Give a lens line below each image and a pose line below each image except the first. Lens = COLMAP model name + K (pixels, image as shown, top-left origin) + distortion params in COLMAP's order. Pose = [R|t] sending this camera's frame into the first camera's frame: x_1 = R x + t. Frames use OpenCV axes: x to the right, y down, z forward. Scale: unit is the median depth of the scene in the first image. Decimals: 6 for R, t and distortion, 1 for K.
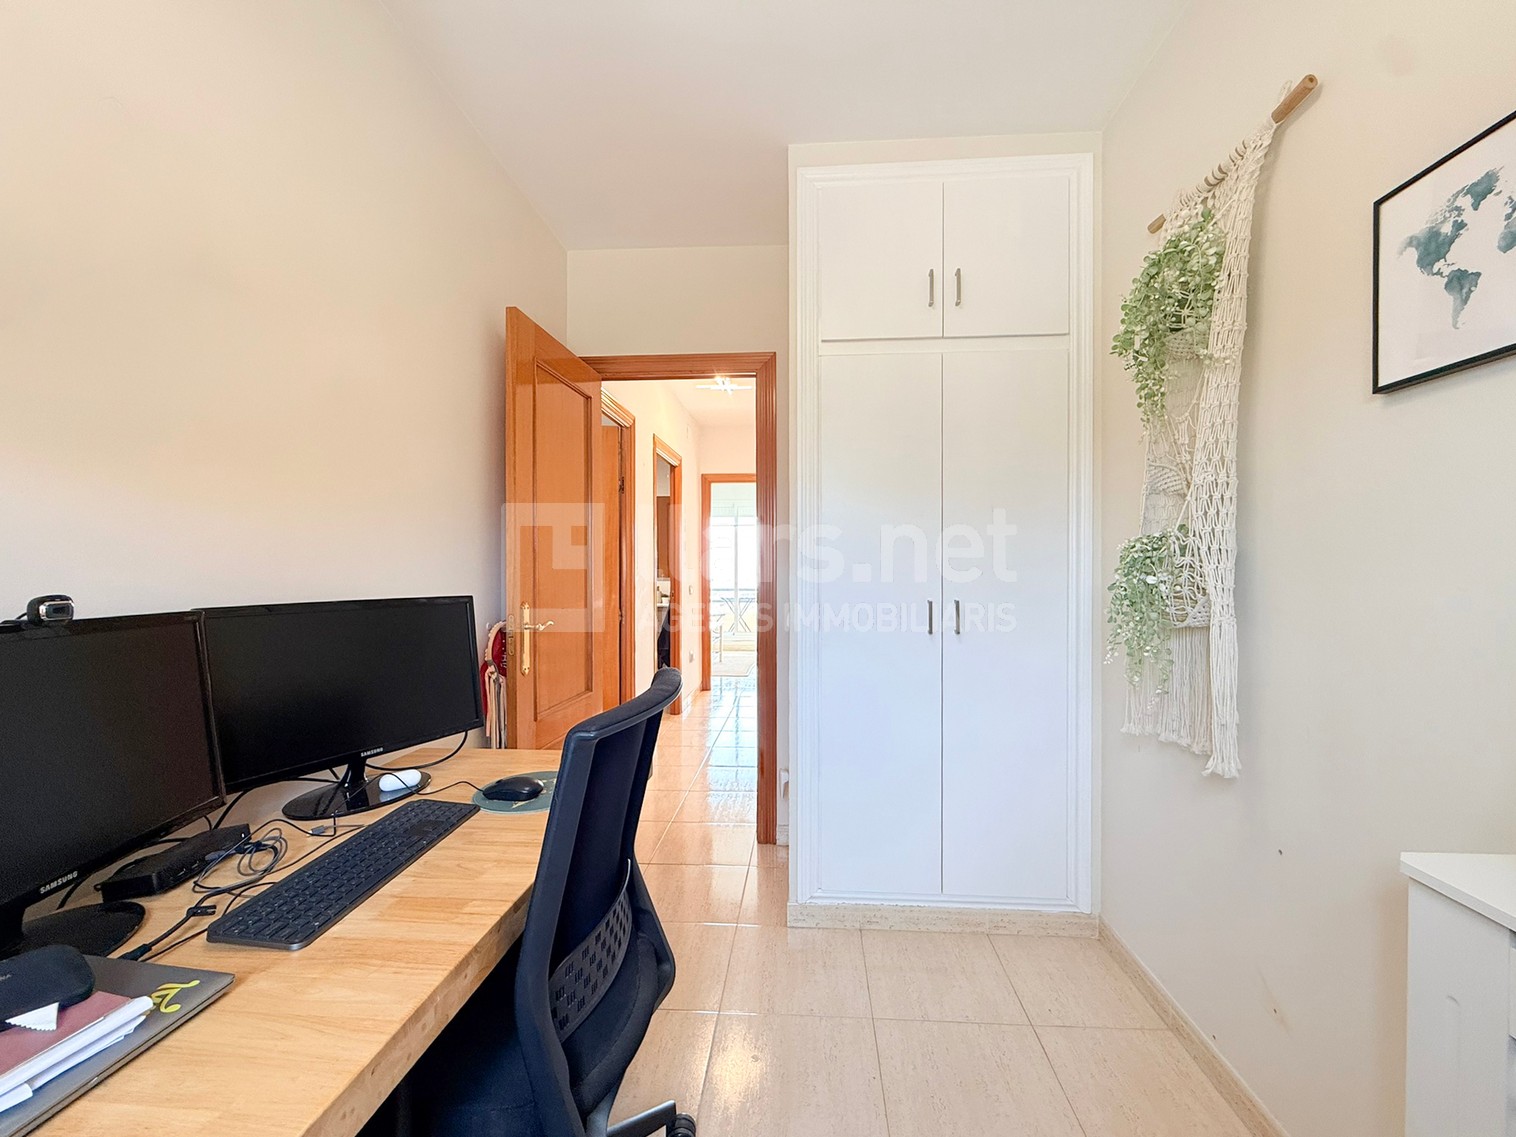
lens RADIAL K [[611.8, 0, 759.0], [0, 611.8, 571.7], [0, 0, 1]] dist [-0.001089, -0.000005]
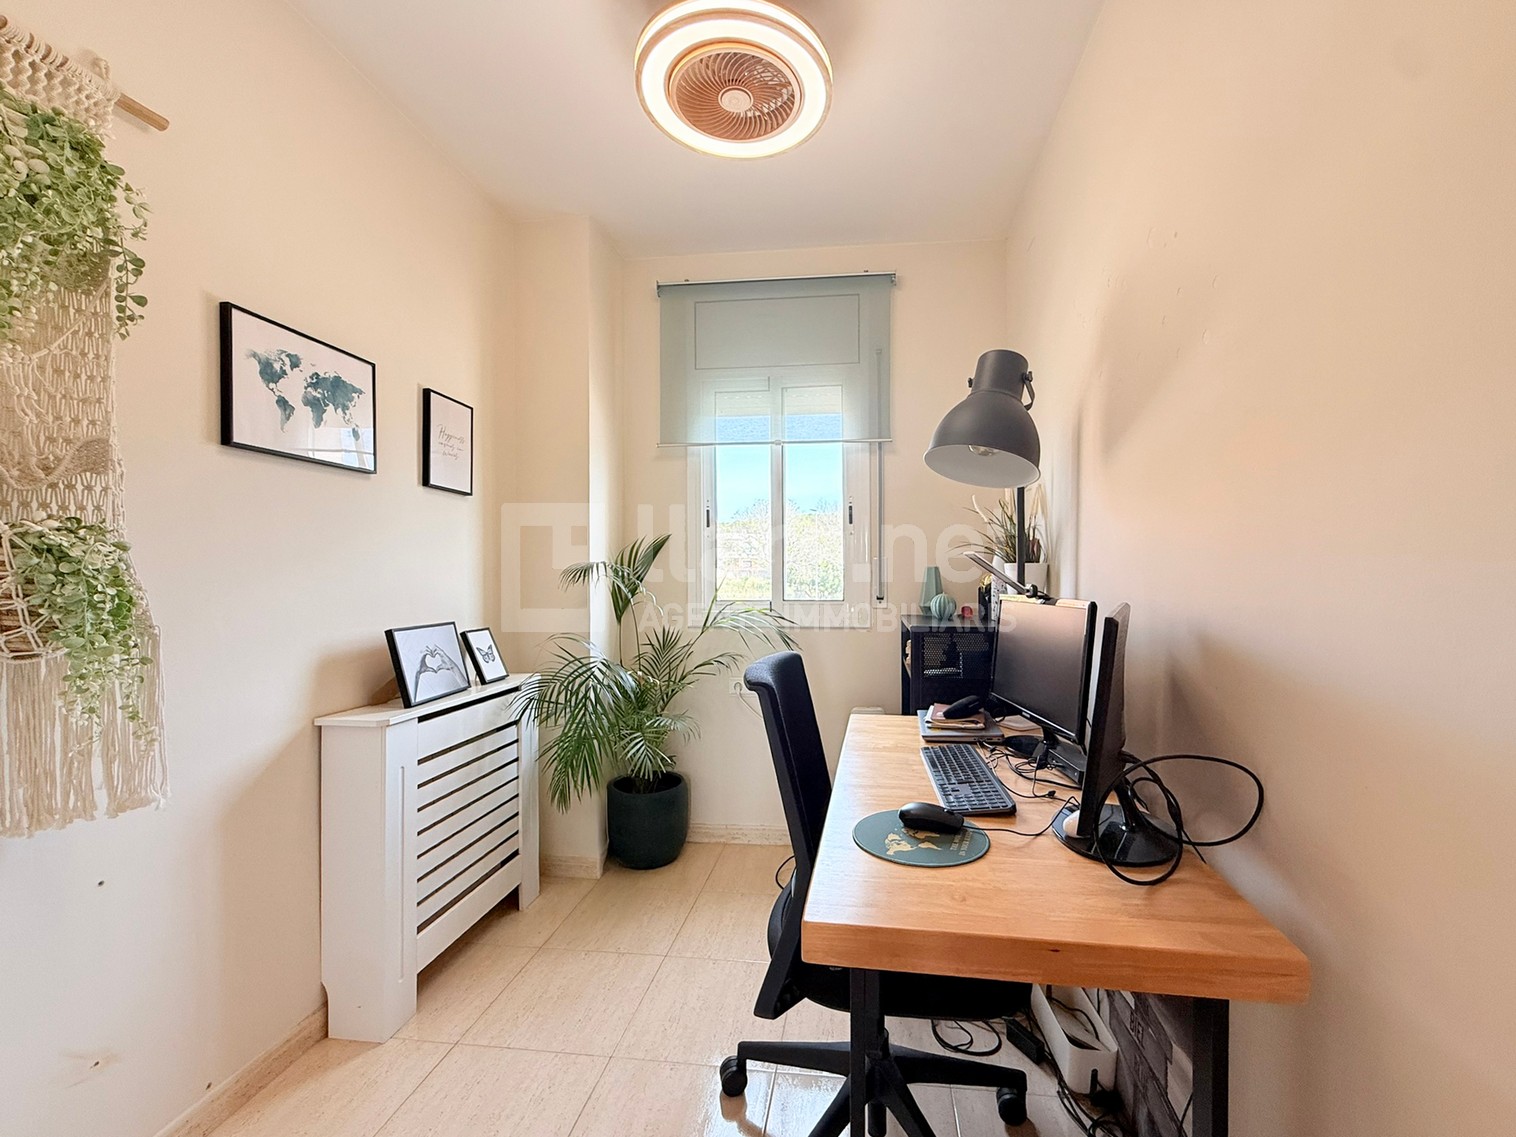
lens RADIAL K [[611.8, 0, 758.4], [0, 611.8, 574.0], [0, 0, 1]] dist [-0.001089, -0.000005]
pose [[-0.994830, 0.006352, 0.101351, -0.321205], [0.007010, 0.999957, 0.006136, -0.009459], [-0.101308, 0.006814, -0.994832, 2.540628]]
